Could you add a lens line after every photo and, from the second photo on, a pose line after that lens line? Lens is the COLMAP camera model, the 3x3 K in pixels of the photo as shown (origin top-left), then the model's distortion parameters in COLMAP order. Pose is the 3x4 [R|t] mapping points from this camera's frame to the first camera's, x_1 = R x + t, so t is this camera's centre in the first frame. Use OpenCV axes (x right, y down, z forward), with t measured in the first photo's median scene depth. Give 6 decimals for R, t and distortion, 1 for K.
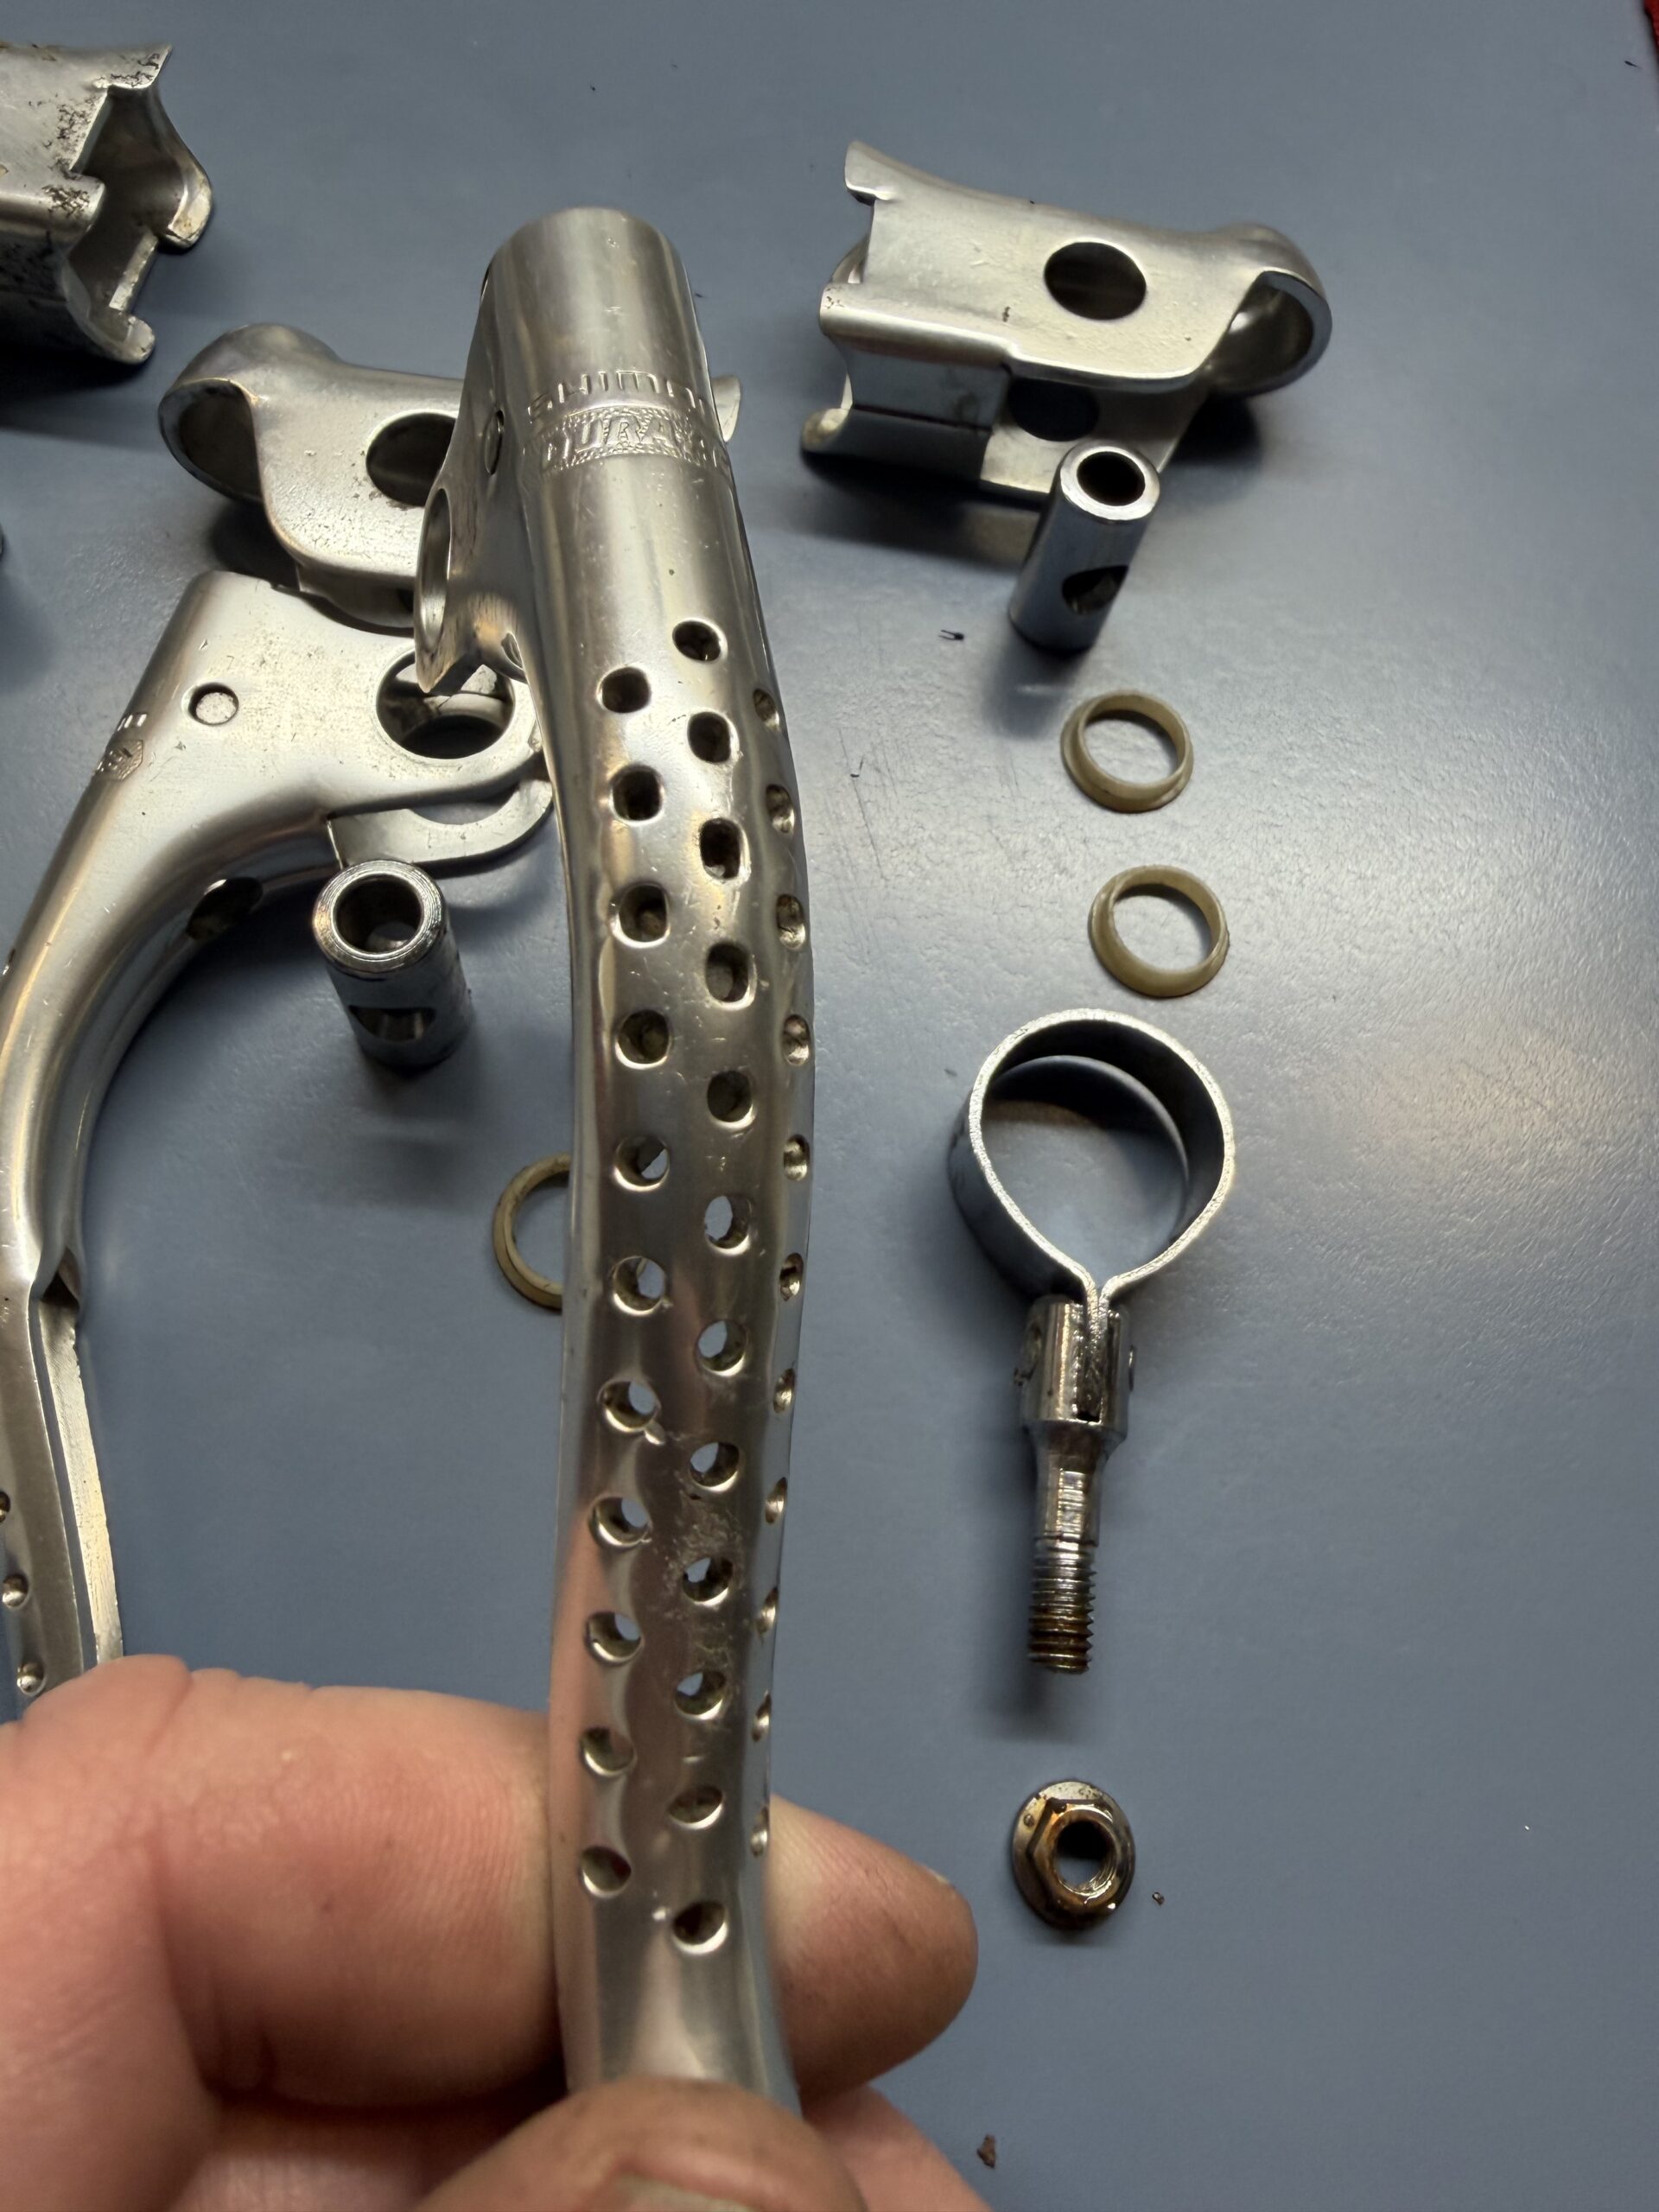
lens RADIAL K [[1581.0, 0, 806.5], [0, 1581.0, 920.2], [0, 0, 1]] dist [-0.009550, 0.001242]
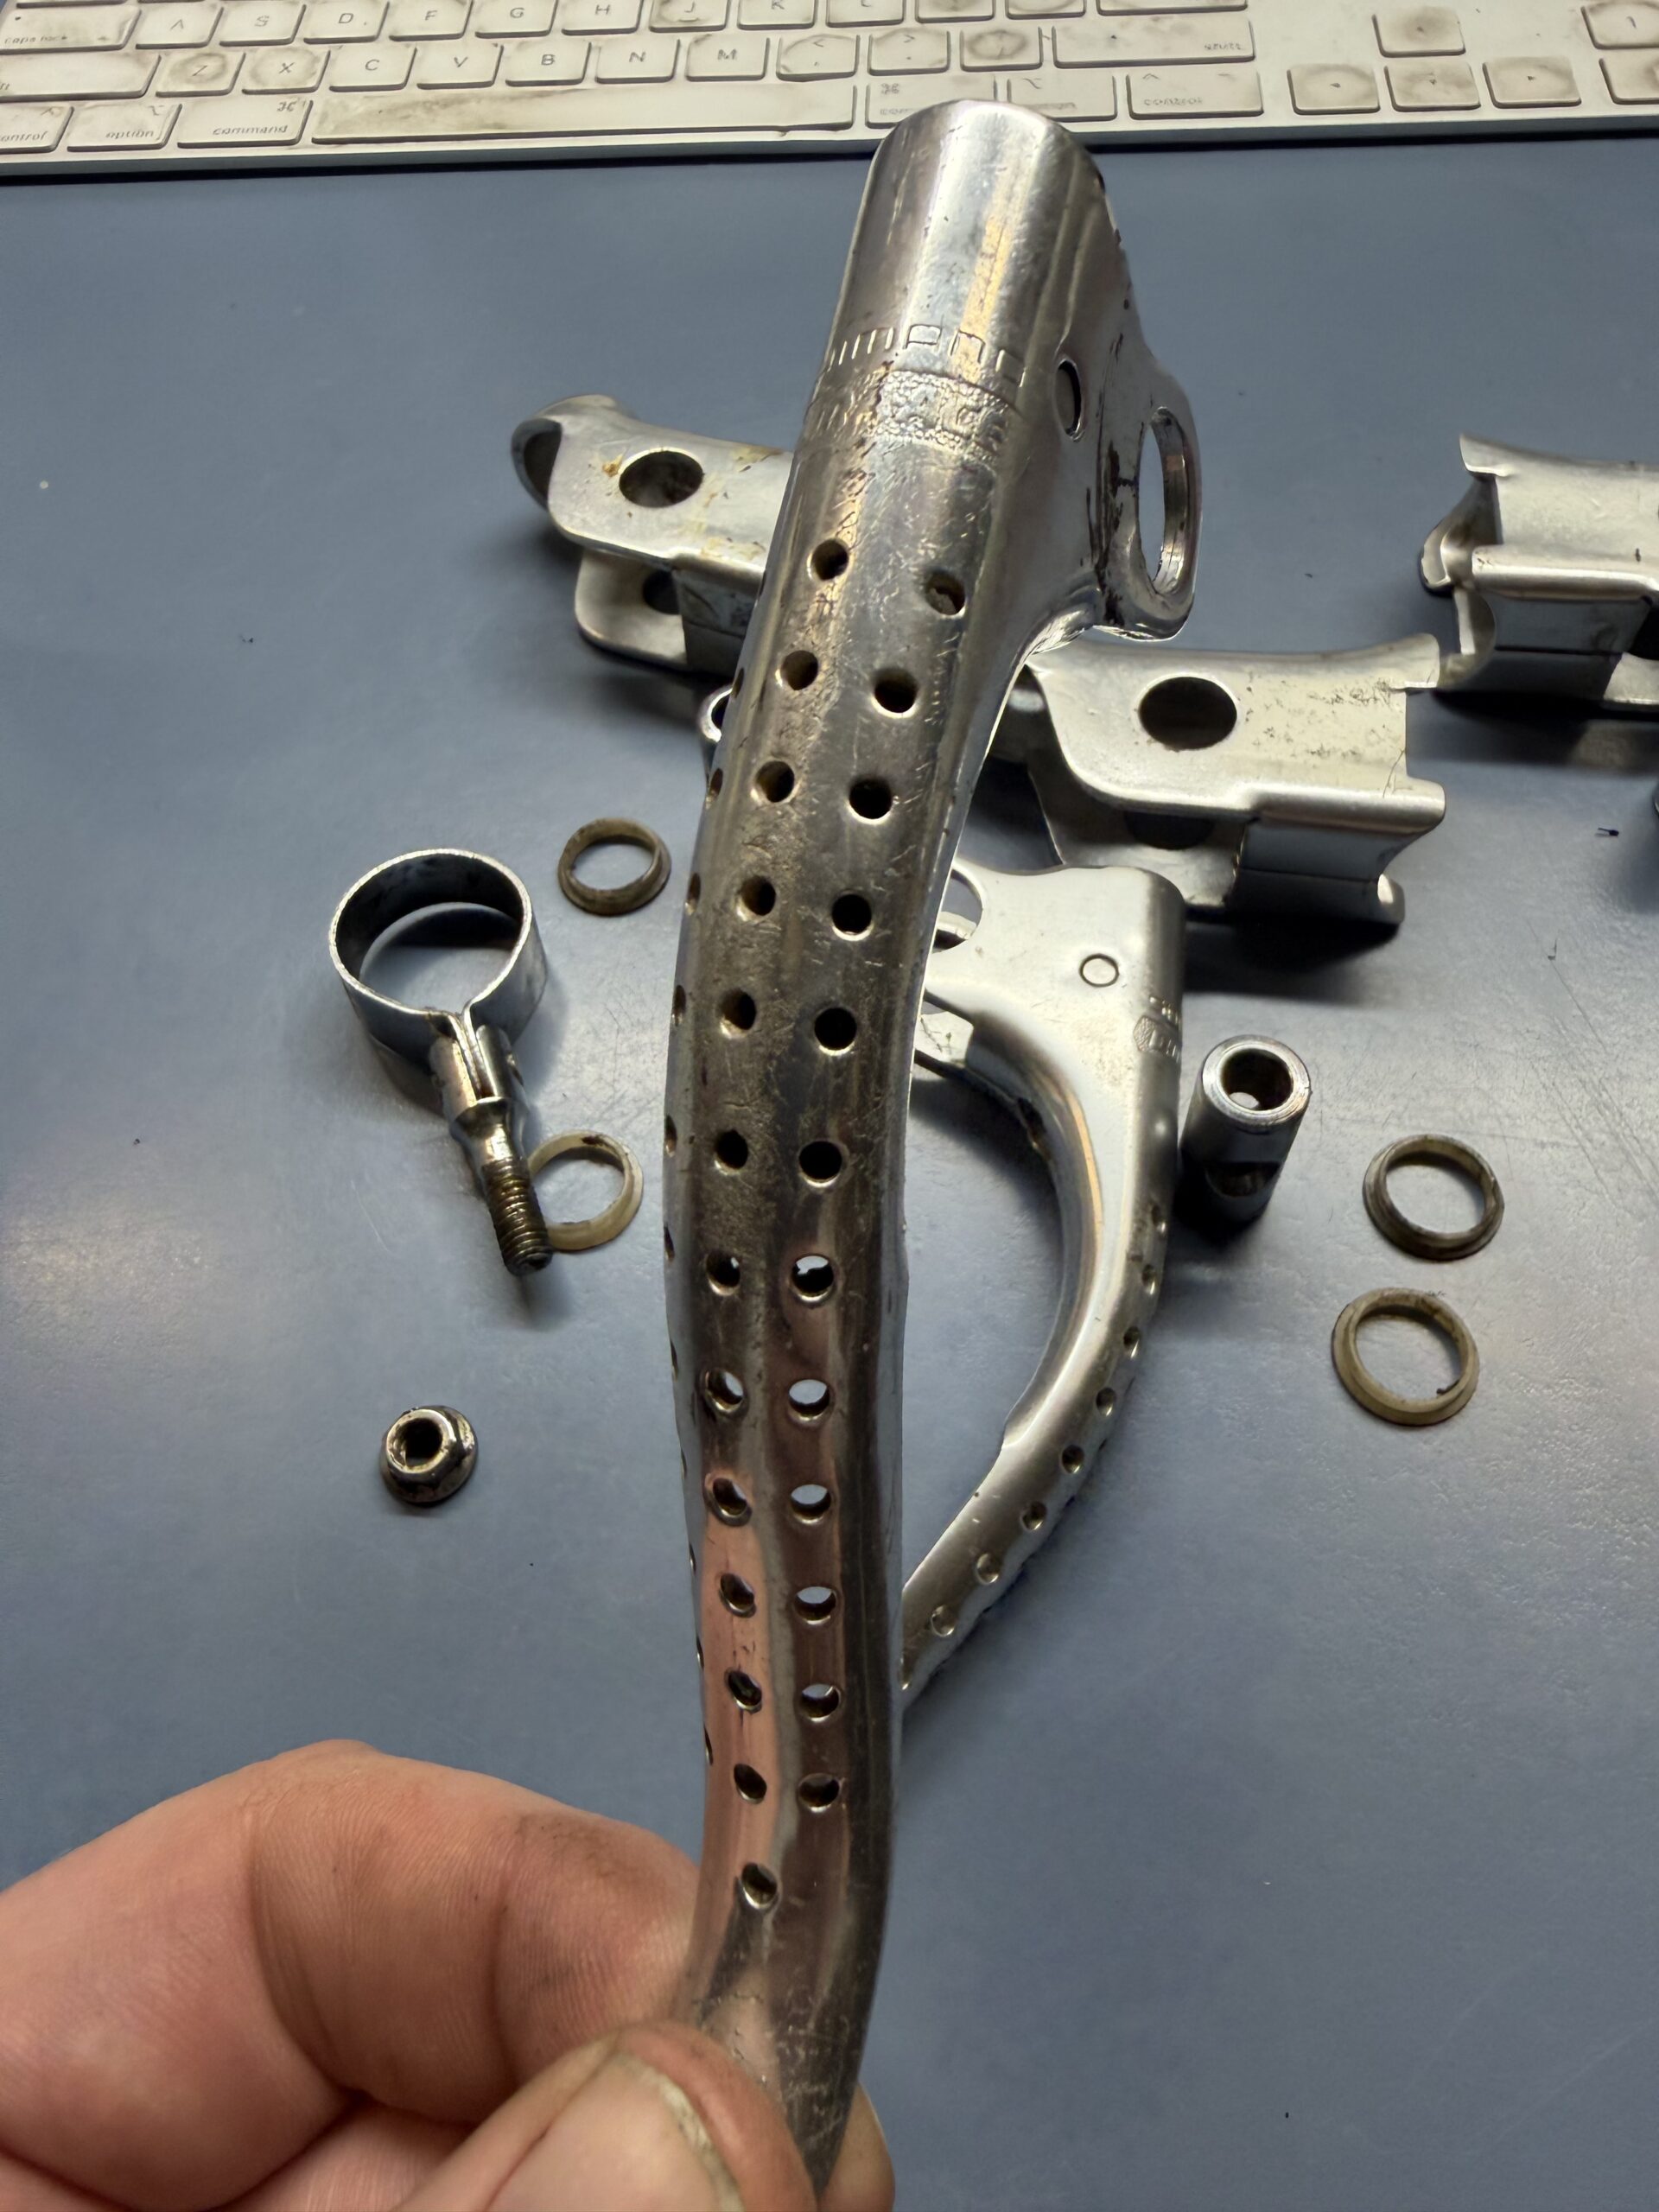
lens RADIAL K [[1559.6, 0, 829.1], [0, 1559.6, 985.5], [0, 0, 1]] dist [0.010364, -0.004007]
pose [[0.987320, -0.076395, -0.139153, -0.327191], [0.057270, 0.988970, -0.136597, 0.052562], [0.148054, 0.126896, 0.980805, -0.178498]]
